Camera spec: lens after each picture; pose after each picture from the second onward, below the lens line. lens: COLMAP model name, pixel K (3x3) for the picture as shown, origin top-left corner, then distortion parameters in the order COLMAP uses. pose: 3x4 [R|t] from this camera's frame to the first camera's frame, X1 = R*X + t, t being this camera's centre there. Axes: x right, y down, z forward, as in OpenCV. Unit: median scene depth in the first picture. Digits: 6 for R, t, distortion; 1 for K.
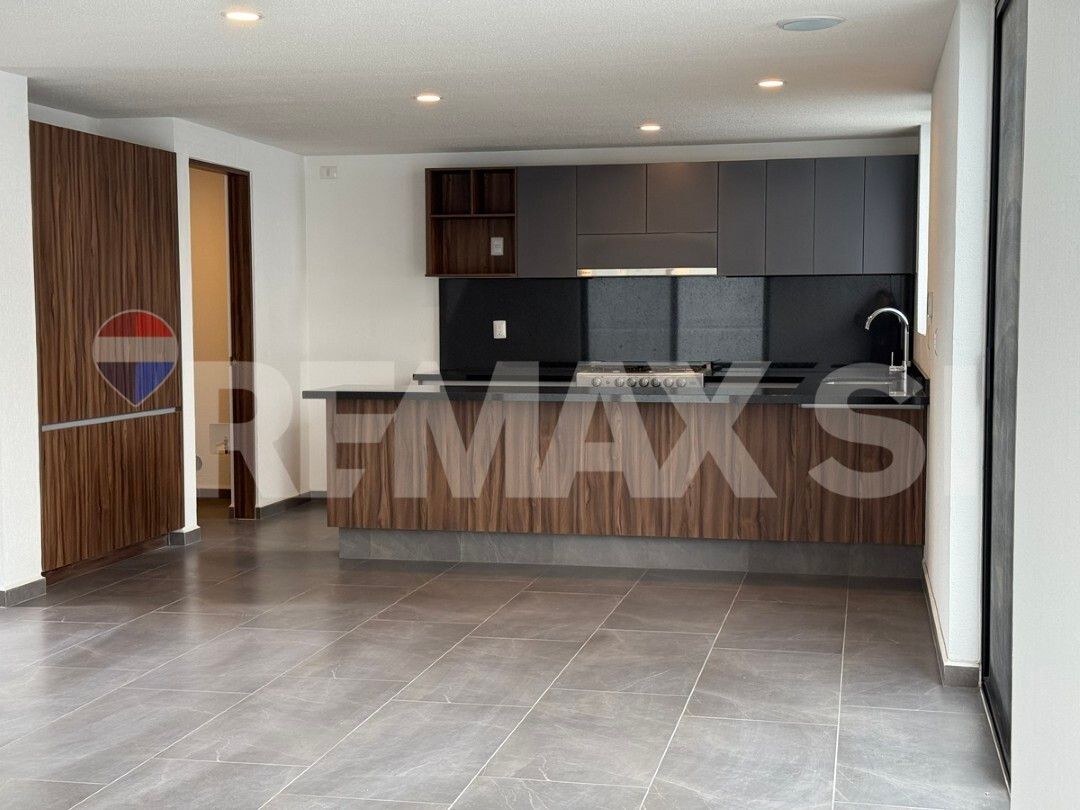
lens RADIAL K [[1502.5, 0, 540.0], [0, 1502.5, 412.7], [0, 0, 1]] dist [0.135449, 0.000000]
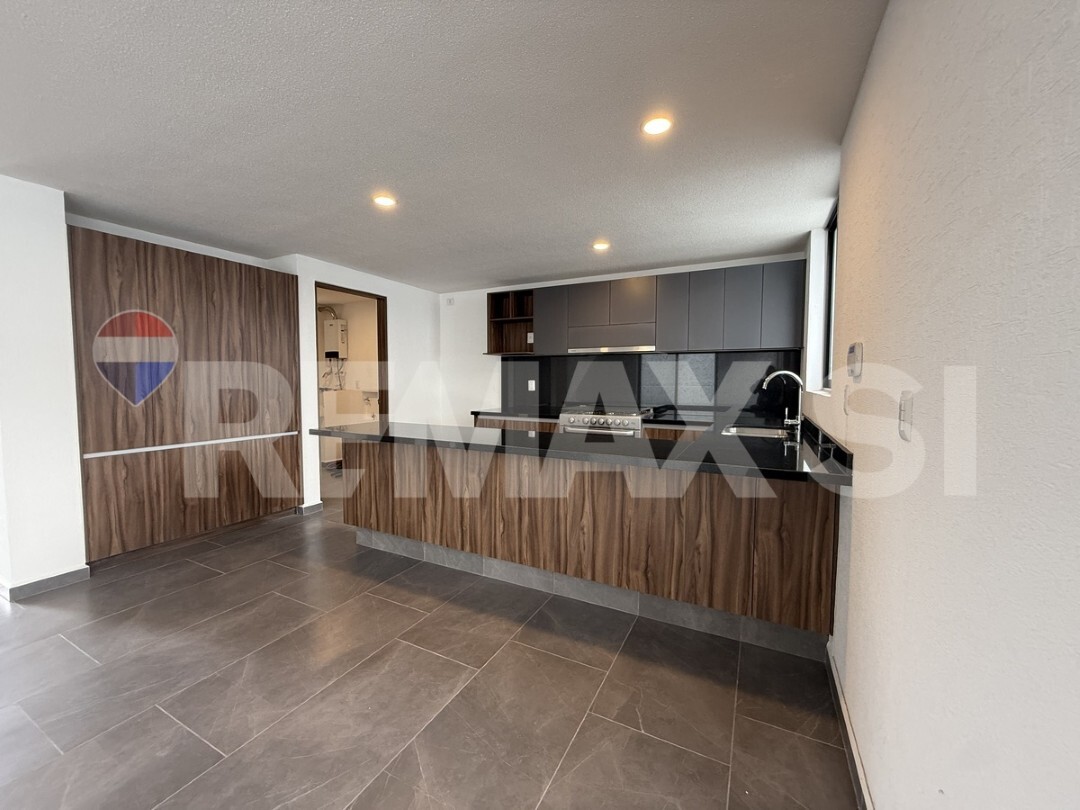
lens RADIAL K [[430.3, 0, 536.7], [0, 430.3, 404.4], [0, 0, 1]] dist [0.000468, 0.000126]
pose [[0.963471, 0.021339, -0.266963, 0.149863], [-0.024511, 0.999663, -0.008555, -0.039801], [0.266690, 0.014786, 0.963669, 0.702540]]
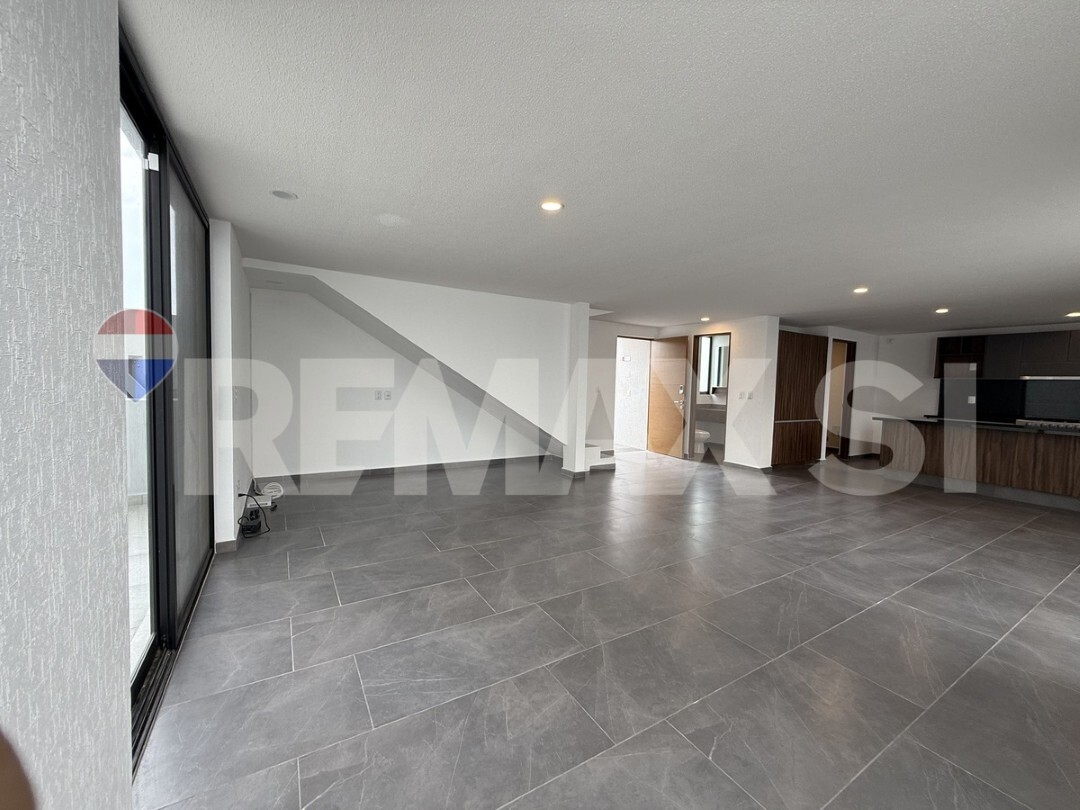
lens RADIAL K [[430.3, 0, 536.5], [0, 430.3, 405.4], [0, 0, 1]] dist [0.000468, 0.000126]
pose [[0.683836, 0.063192, -0.726894, -0.000902], [-0.080064, 0.996725, 0.011329, 0.004961], [0.725229, 0.050451, 0.686657, -0.025277]]
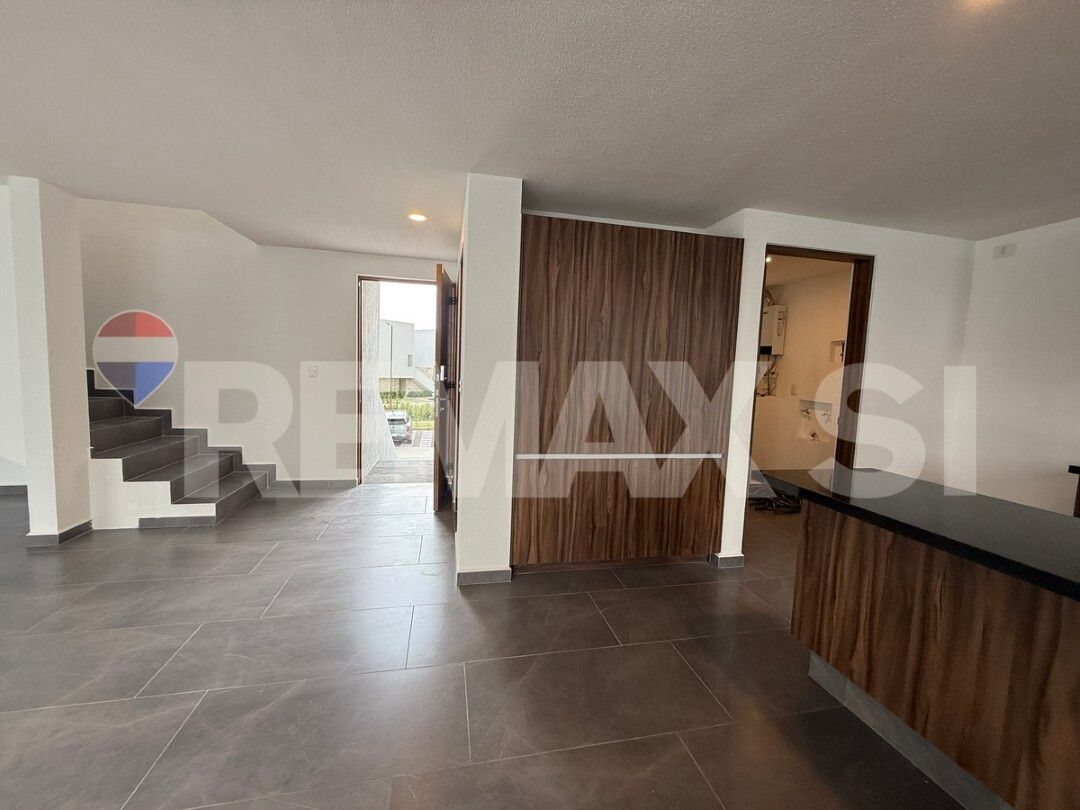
lens RADIAL K [[430.3, 0, 540.1], [0, 430.3, 404.4], [0, 0, 1]] dist [0.000468, 0.000126]
pose [[0.413687, 0.094165, -0.905536, 0.006444], [-0.102894, 0.993100, 0.056265, -0.053386], [0.904586, 0.069898, 0.420522, 0.818673]]
